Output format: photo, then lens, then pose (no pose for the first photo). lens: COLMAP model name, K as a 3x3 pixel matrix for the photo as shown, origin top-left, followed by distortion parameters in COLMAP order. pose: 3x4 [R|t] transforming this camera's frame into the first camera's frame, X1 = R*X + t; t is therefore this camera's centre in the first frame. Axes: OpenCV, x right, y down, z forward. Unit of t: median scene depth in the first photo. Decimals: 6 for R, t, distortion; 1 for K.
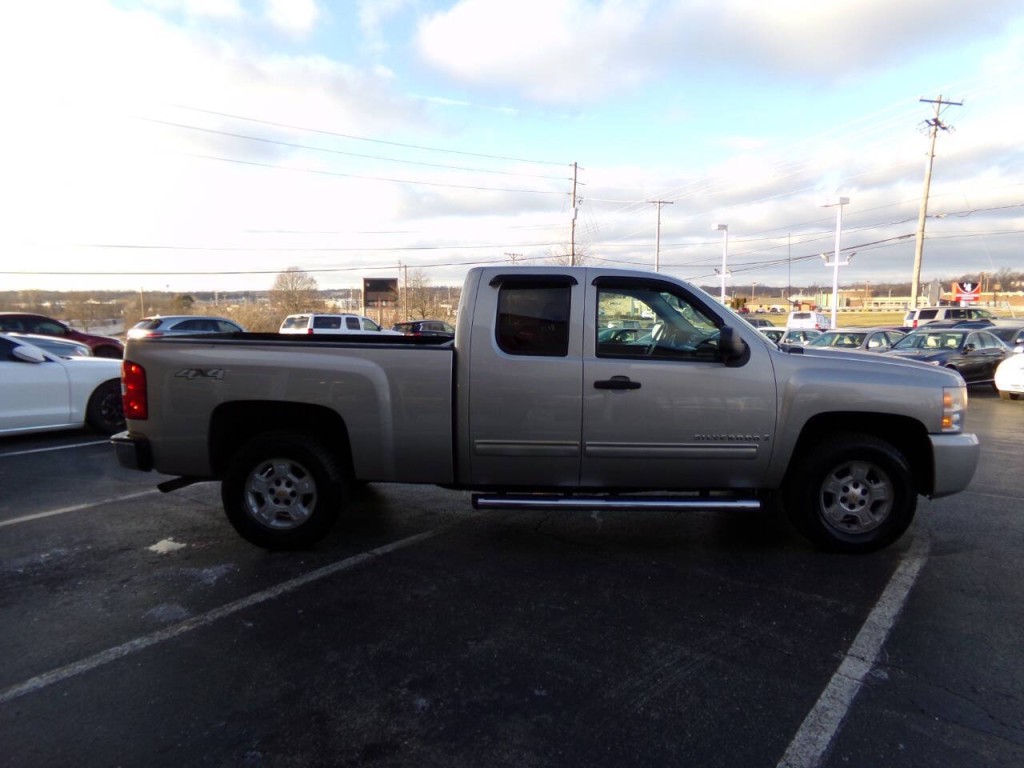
lens RADIAL K [[703.9, 0, 510.9], [0, 703.9, 383.9], [0, 0, 1]] dist [-0.025604, 0.046276]
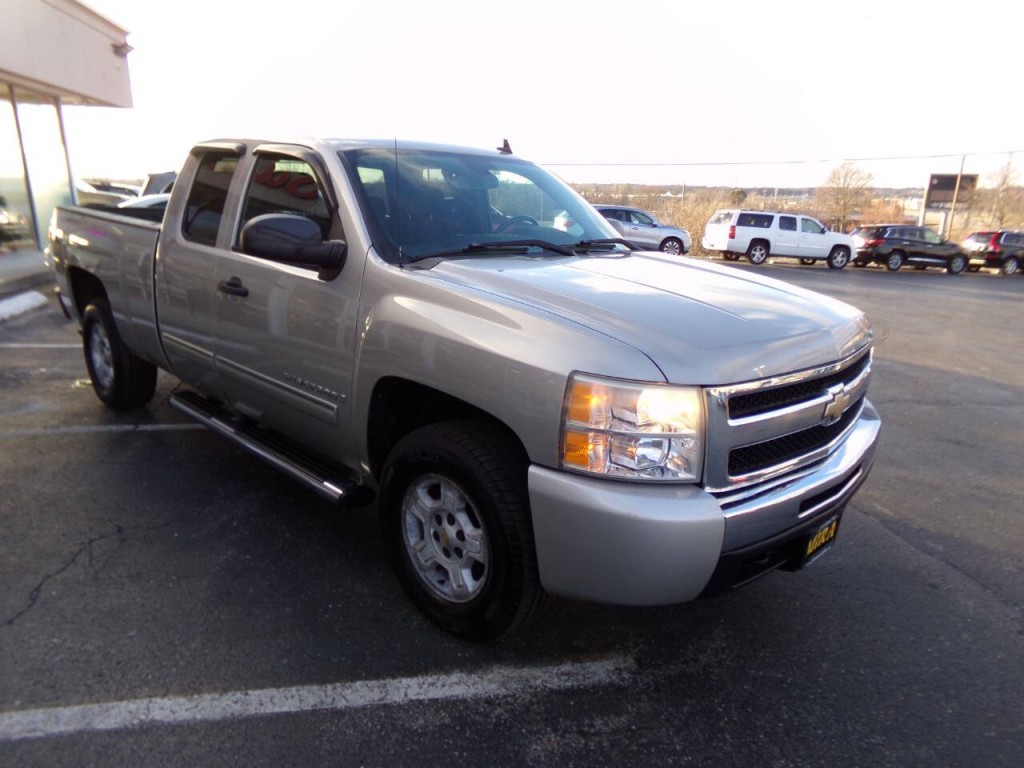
lens RADIAL K [[703.9, 0, 514.0], [0, 703.9, 385.8], [0, 0, 1]] dist [-0.025604, 0.046276]
pose [[0.728427, 0.203929, -0.654070, 0.871823], [-0.107973, 0.976914, 0.184339, -0.068832], [0.676562, -0.063656, 0.733629, 0.624683]]
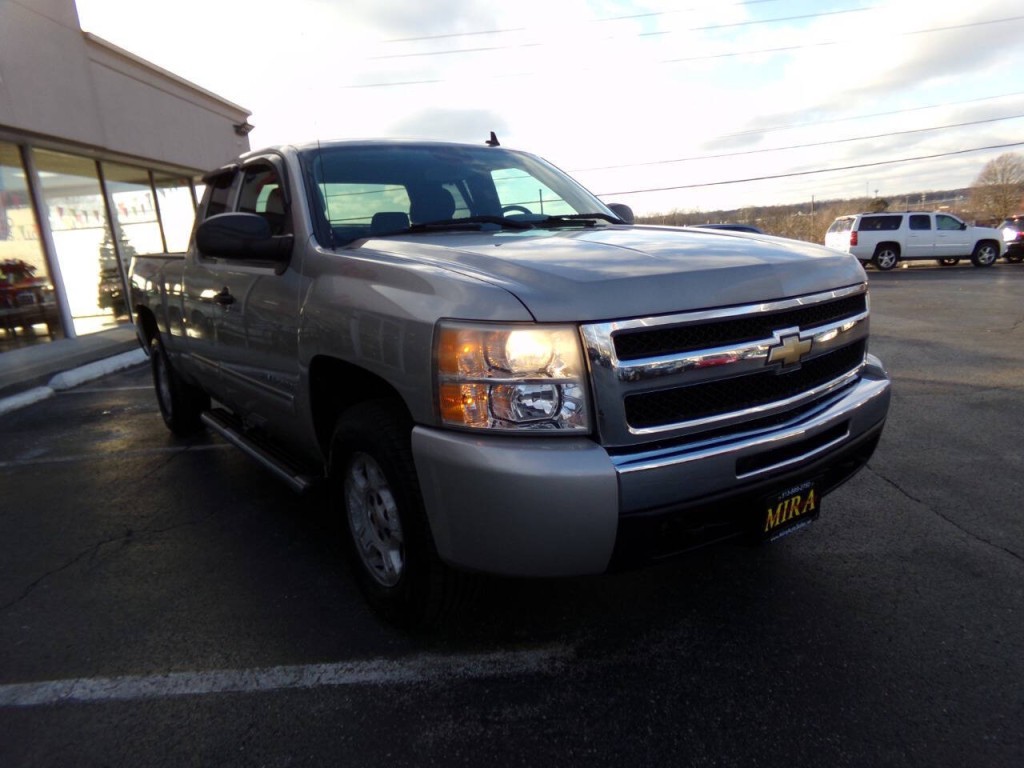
lens RADIAL K [[703.9, 0, 517.3], [0, 703.9, 384.8], [0, 0, 1]] dist [-0.025604, 0.046276]
pose [[0.602415, 0.123525, -0.788567, 0.966016], [-0.020579, 0.990028, 0.139362, -0.020085], [0.797917, -0.067726, 0.598950, 0.762114]]
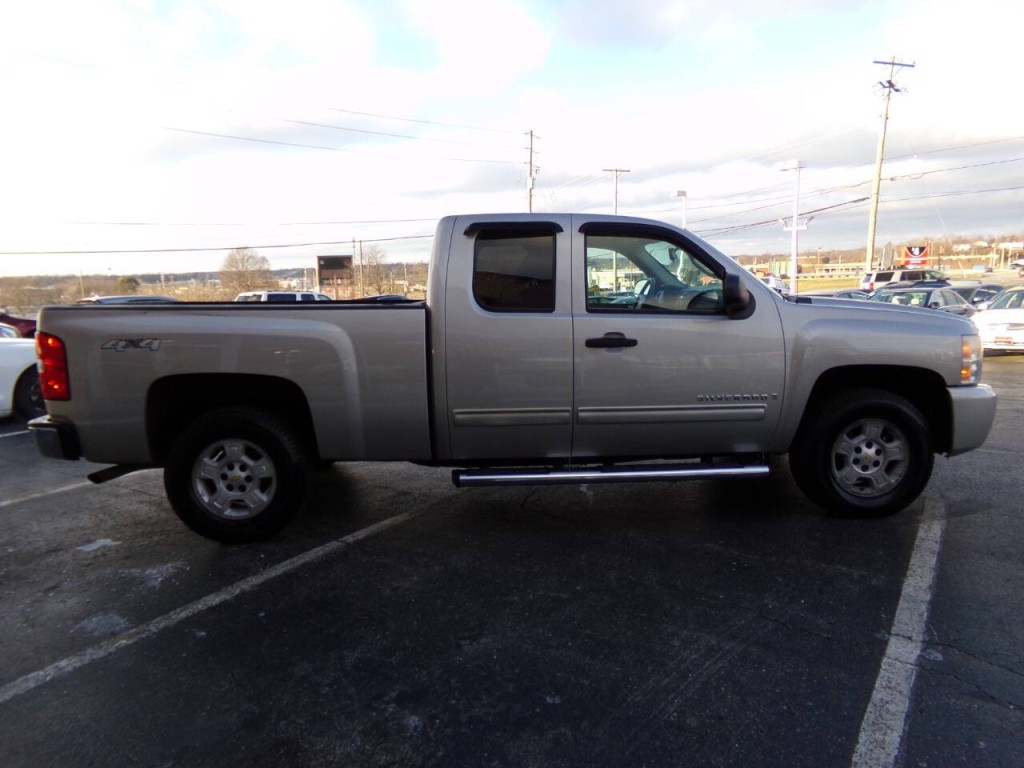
lens RADIAL K [[703.9, 0, 511.6], [0, 703.9, 391.5], [0, 0, 1]] dist [-0.025604, 0.046276]
pose [[0.997867, -0.033419, 0.056068, -0.027027], [0.030826, 0.998443, 0.046493, 0.016626], [-0.057535, -0.044665, 0.997344, 0.109094]]
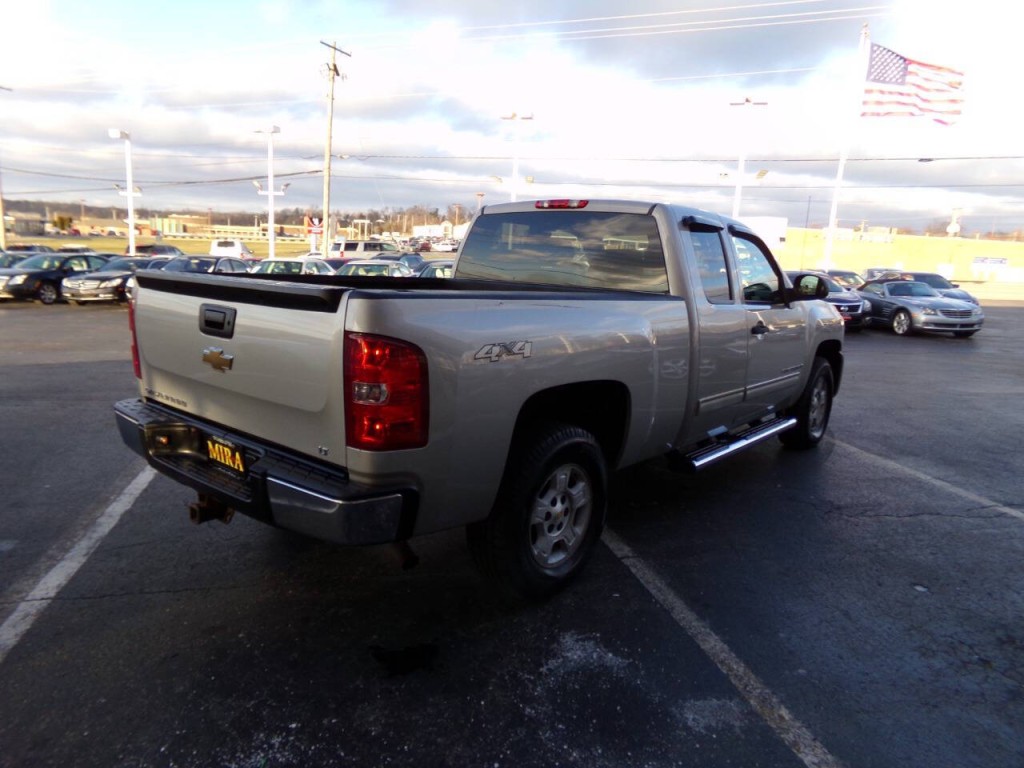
lens RADIAL K [[703.9, 0, 518.2], [0, 703.9, 385.8], [0, 0, 1]] dist [-0.025604, 0.046276]
pose [[0.630665, -0.118202, 0.767001, -0.865062], [0.036908, 0.991783, 0.122496, -0.055803], [-0.775177, -0.048945, 0.629845, 0.597085]]
